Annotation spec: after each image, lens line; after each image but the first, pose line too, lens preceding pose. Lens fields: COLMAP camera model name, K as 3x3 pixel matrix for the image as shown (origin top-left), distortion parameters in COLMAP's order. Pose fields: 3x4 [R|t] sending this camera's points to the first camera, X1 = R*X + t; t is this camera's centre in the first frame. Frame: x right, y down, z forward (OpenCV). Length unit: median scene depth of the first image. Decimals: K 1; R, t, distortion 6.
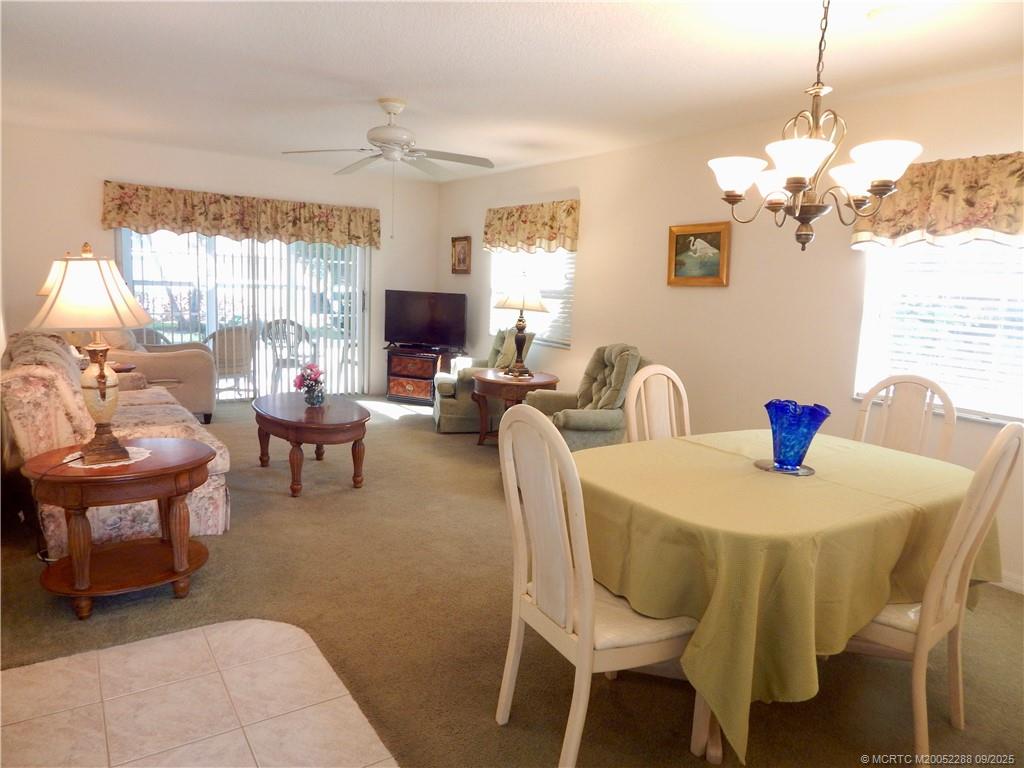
lens RADIAL K [[681.6, 0, 510.9], [0, 681.6, 379.9], [0, 0, 1]] dist [0.009130, -0.009310]
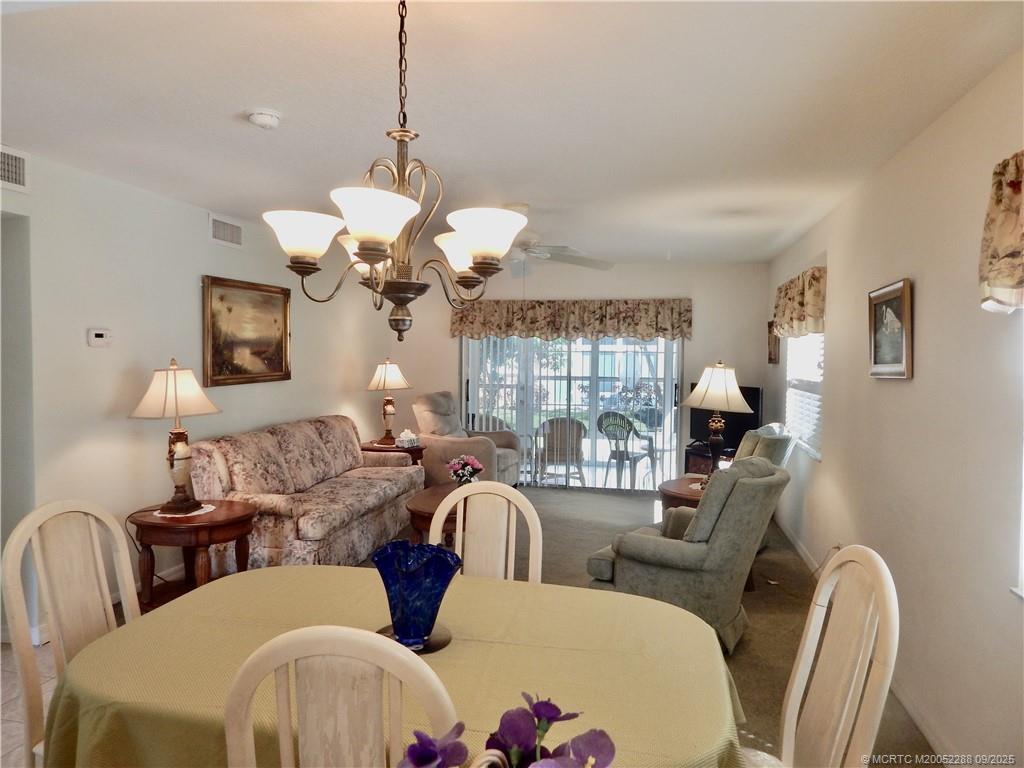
lens RADIAL K [[687.0, 0, 497.5], [0, 687.0, 386.5], [0, 0, 1]] dist [0.001532, -0.000973]
pose [[0.690695, -0.003697, -0.723136, 0.384434], [-0.083801, 0.992841, -0.085117, -0.031865], [0.718274, 0.119390, 0.685441, 0.211691]]
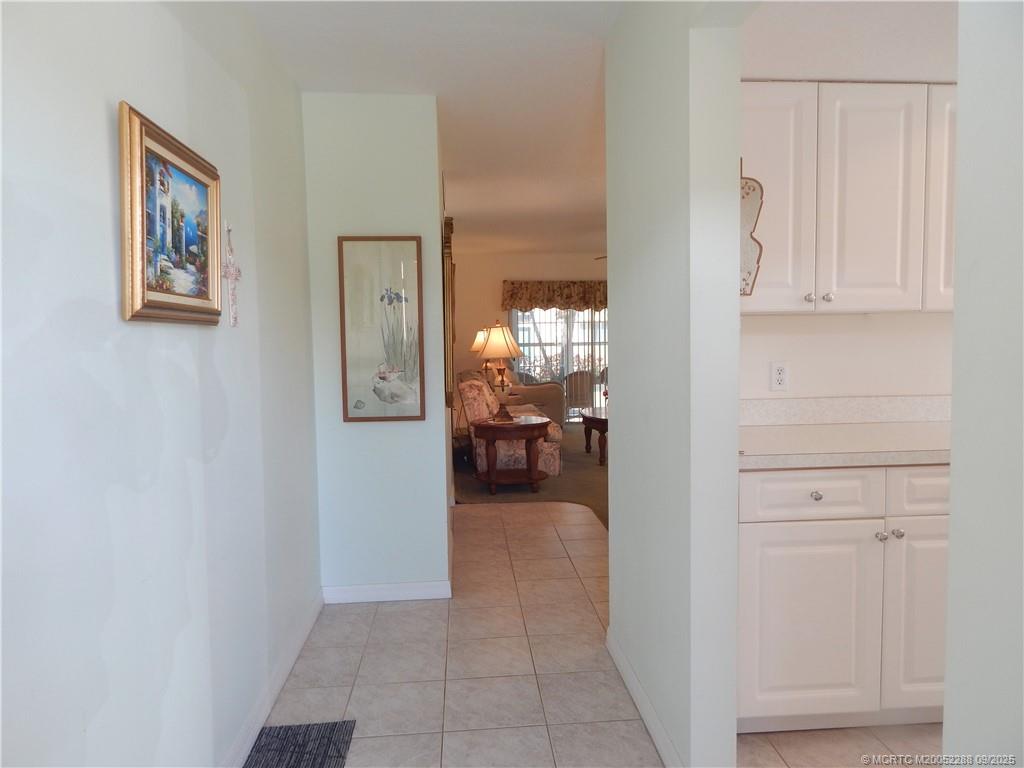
lens RADIAL K [[681.6, 0, 510.9], [0, 681.6, 379.9], [0, 0, 1]] dist [0.009130, -0.009310]
pose [[0.868891, -0.024877, -0.494378, 0.206871], [-0.017890, 0.996506, -0.081587, 0.071187], [0.494680, 0.079734, 0.865410, -0.360305]]
